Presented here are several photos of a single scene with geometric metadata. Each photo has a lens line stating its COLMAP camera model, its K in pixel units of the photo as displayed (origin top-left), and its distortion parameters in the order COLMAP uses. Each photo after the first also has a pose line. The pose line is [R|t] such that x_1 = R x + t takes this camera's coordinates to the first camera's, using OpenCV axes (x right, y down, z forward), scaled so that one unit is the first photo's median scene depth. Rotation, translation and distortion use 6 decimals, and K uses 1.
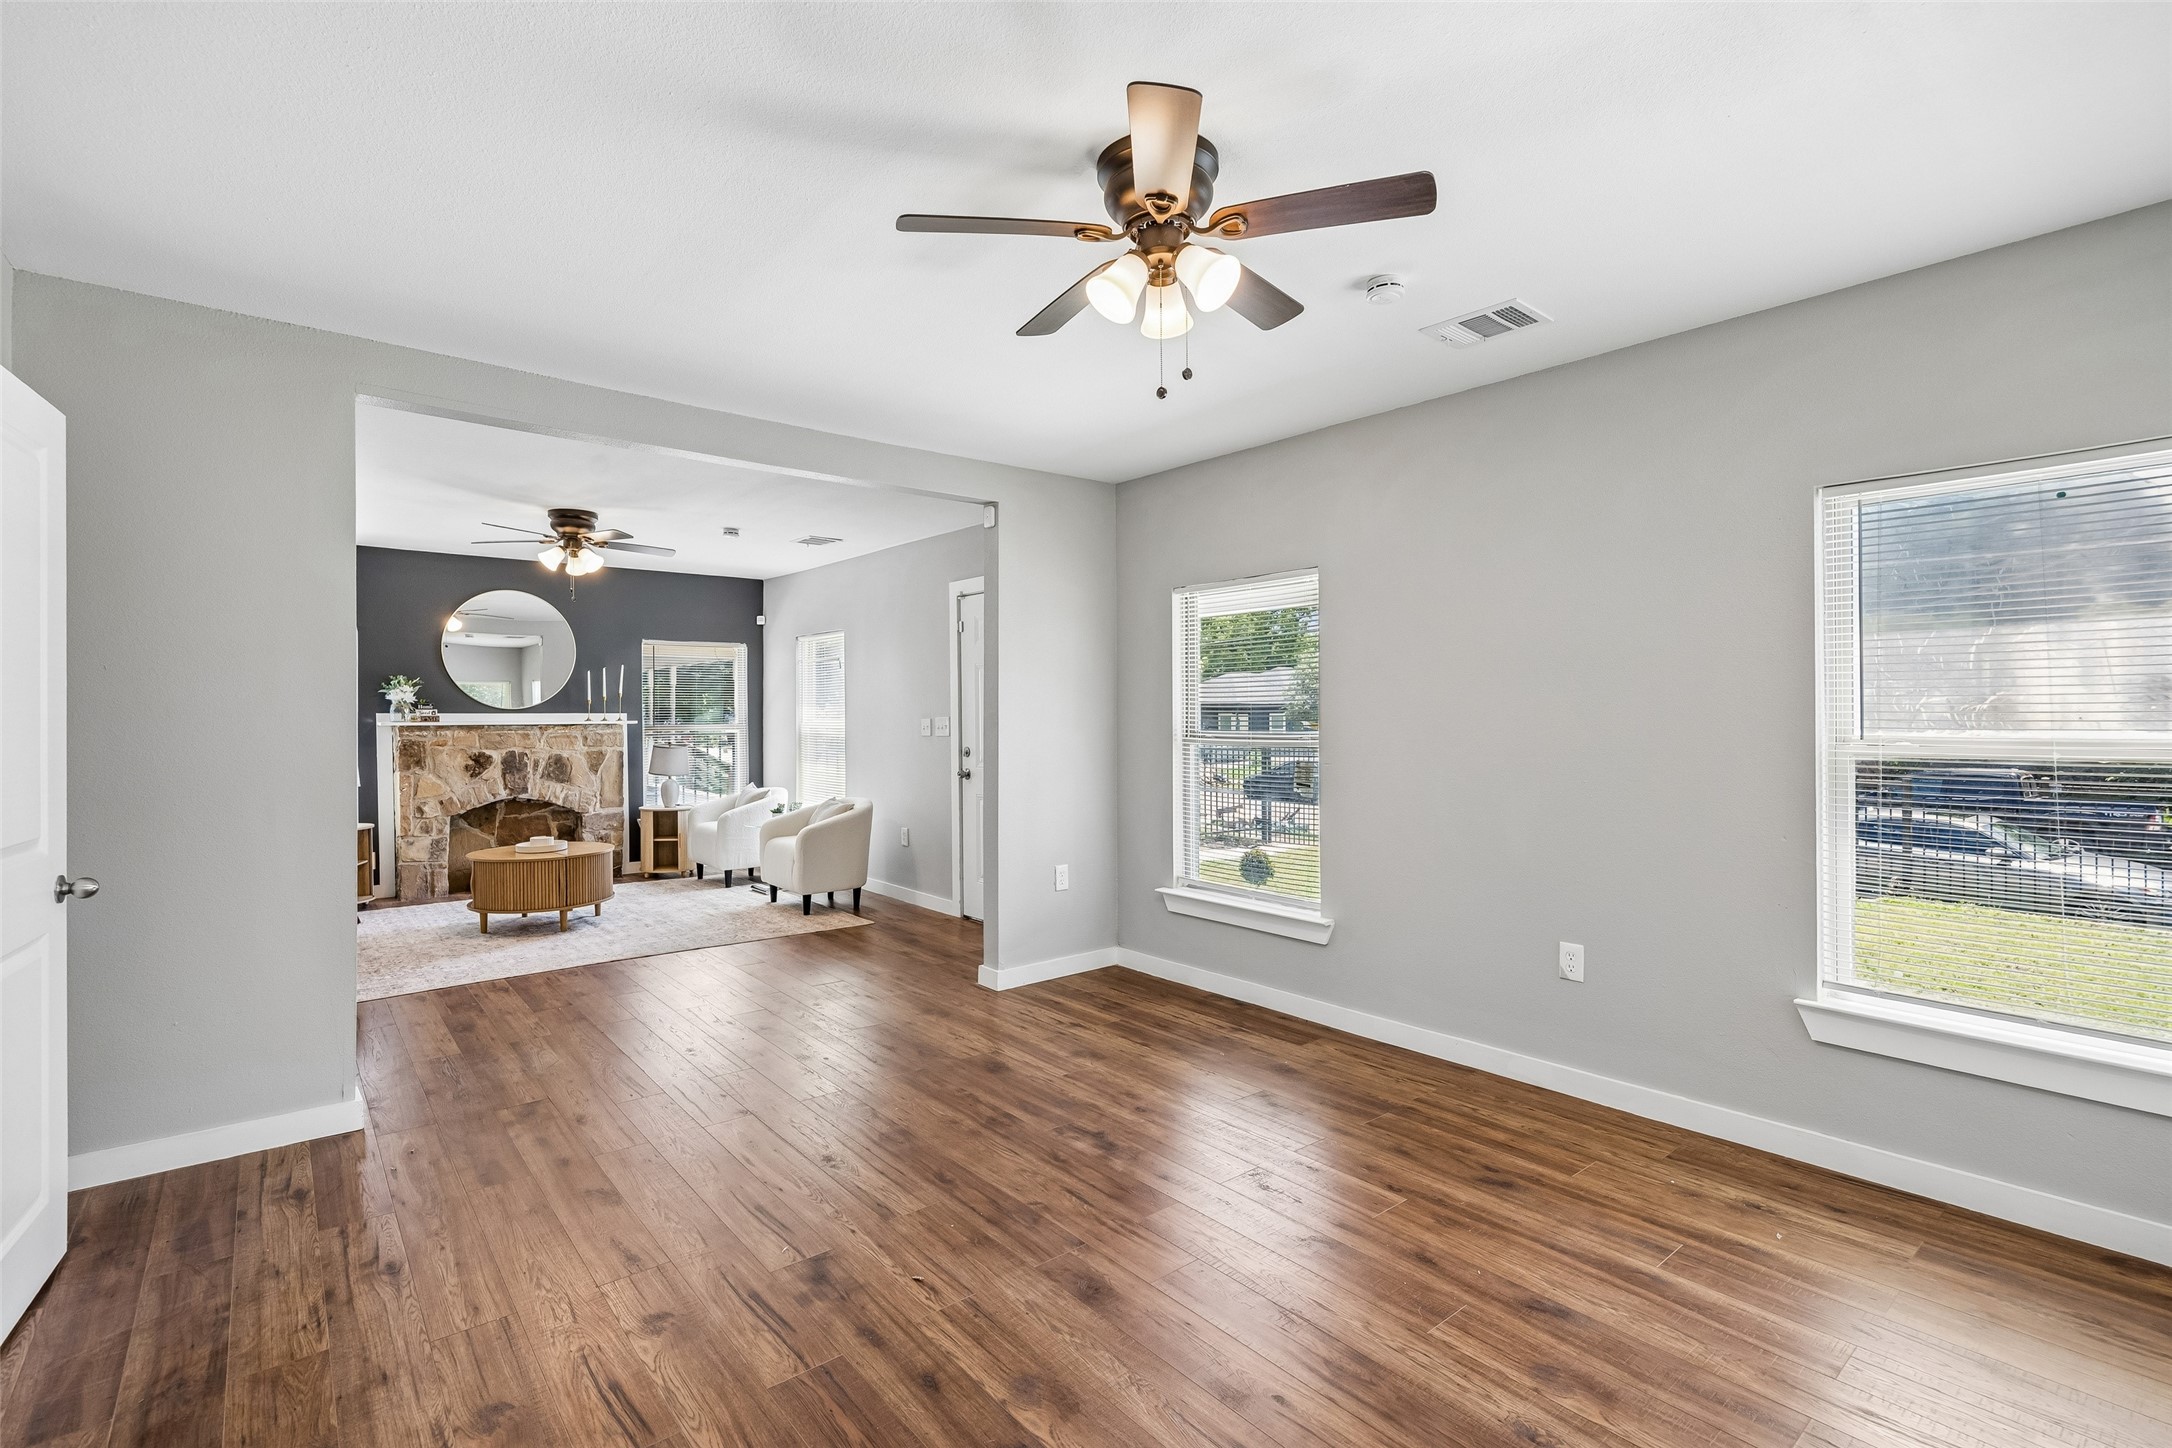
lens RADIAL K [[1035.5, 0, 1112.3], [0, 1035.5, 731.0], [0, 0, 1]] dist [-0.011902, -0.000072]
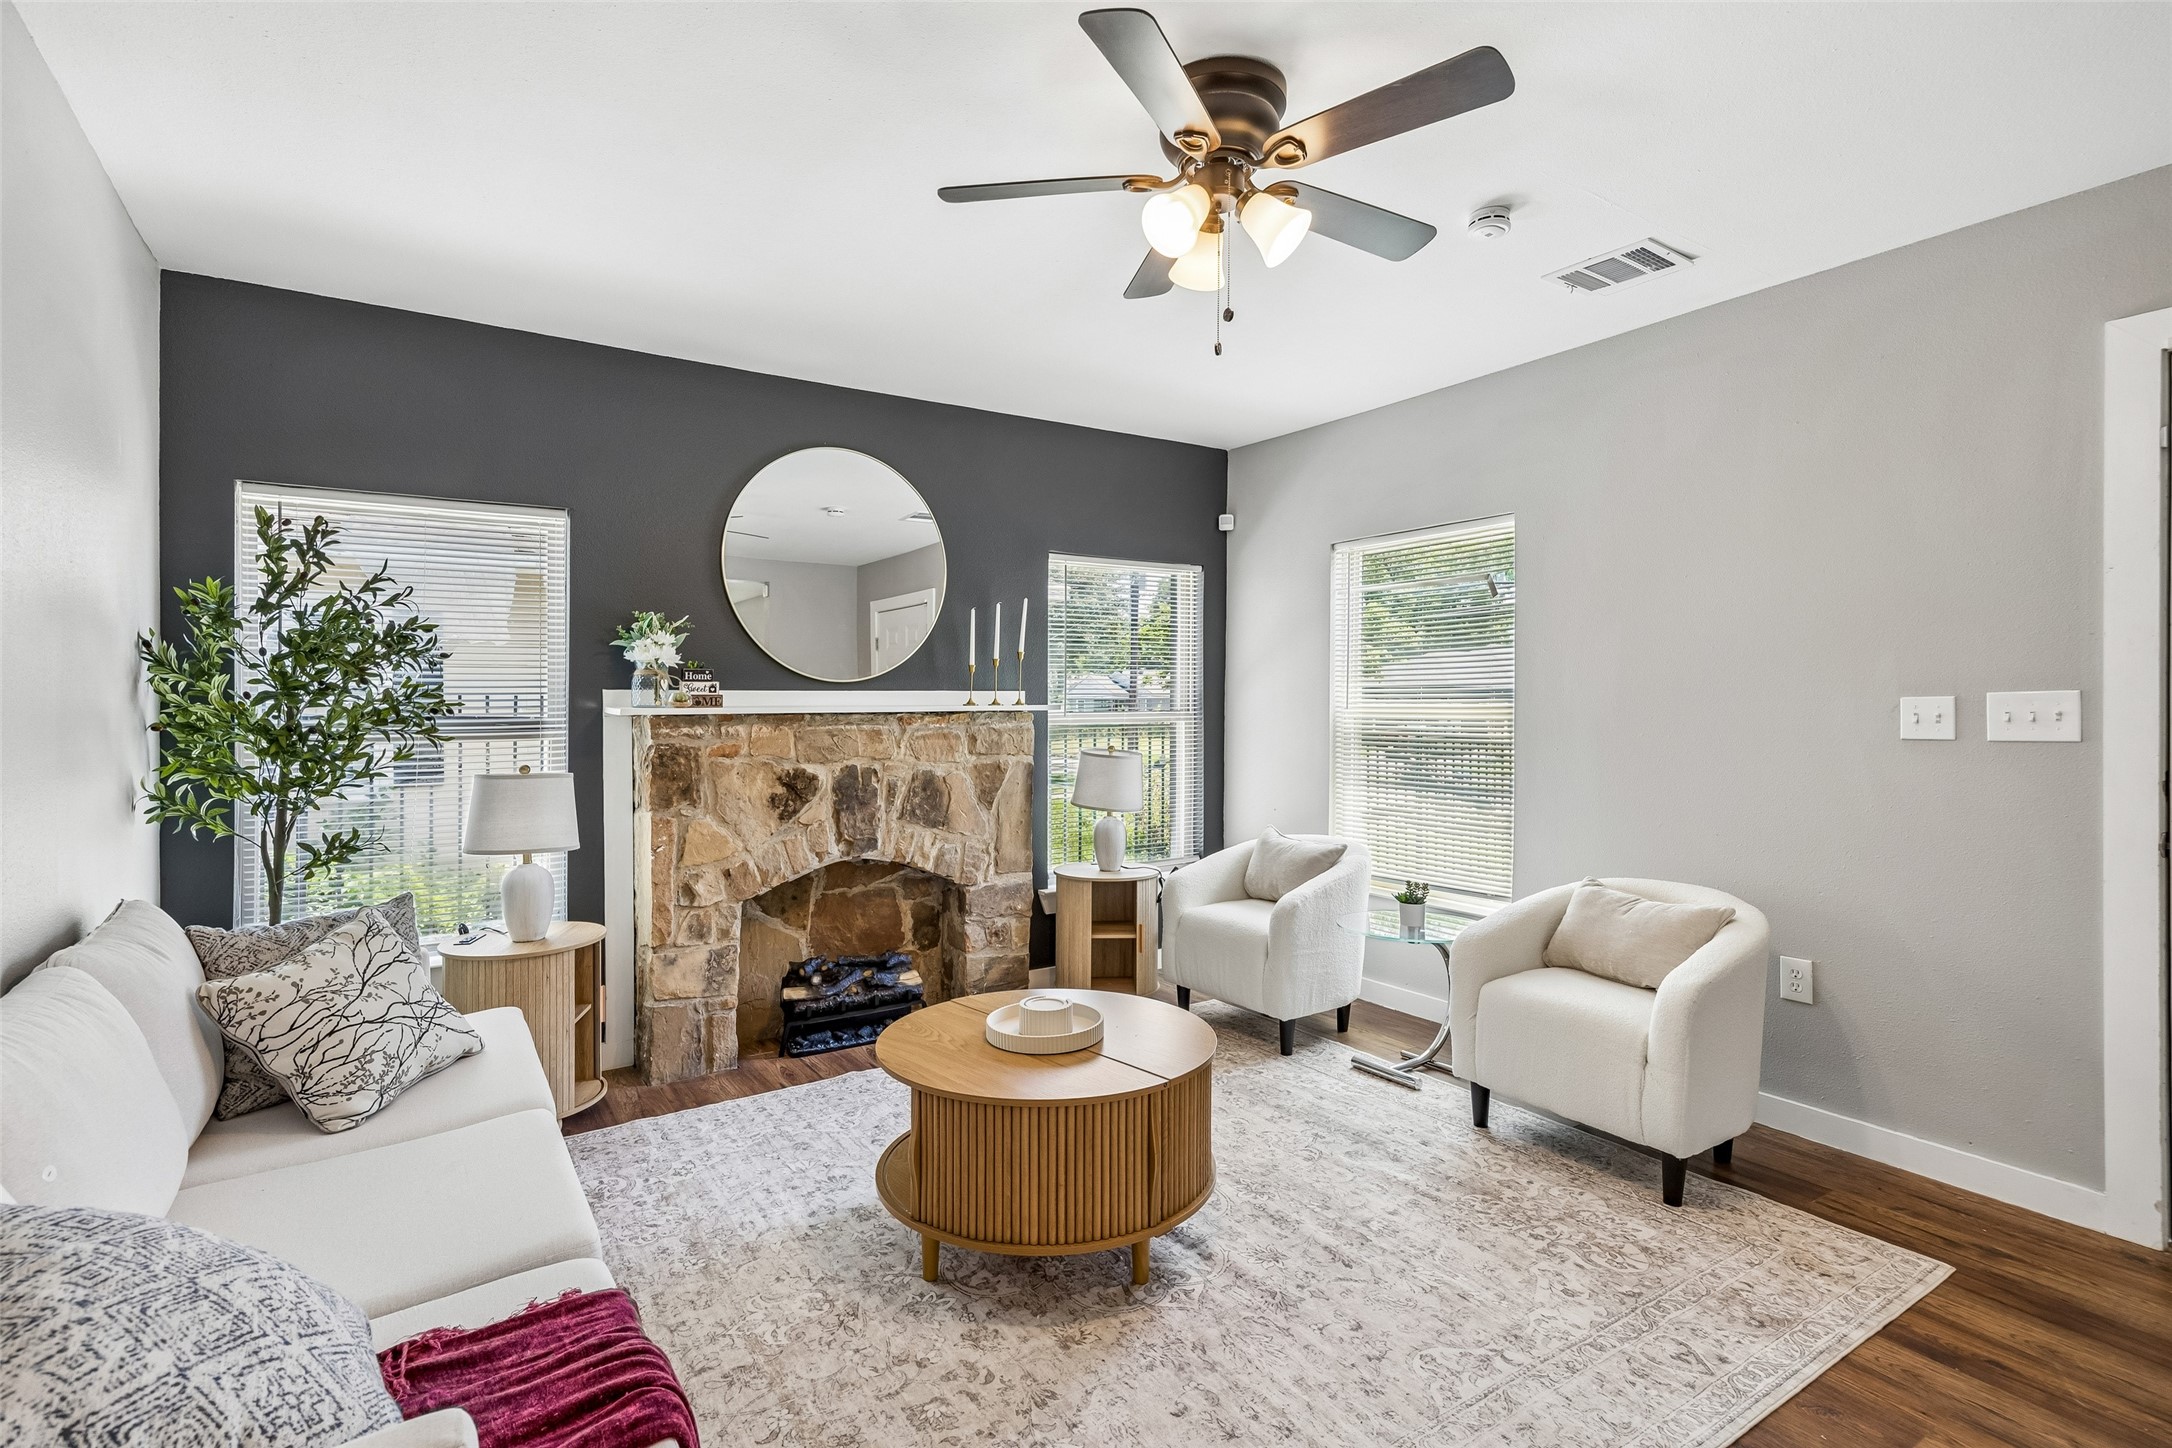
lens RADIAL K [[1066.7, 0, 1050.7], [0, 1066.7, 719.0], [0, 0, 1]] dist [-0.006187, -0.002546]
pose [[0.991077, -0.000100, -0.133289, -0.419826], [0.000423, 0.999997, 0.002390, -0.004360], [0.133289, -0.002425, 0.991074, 0.507121]]
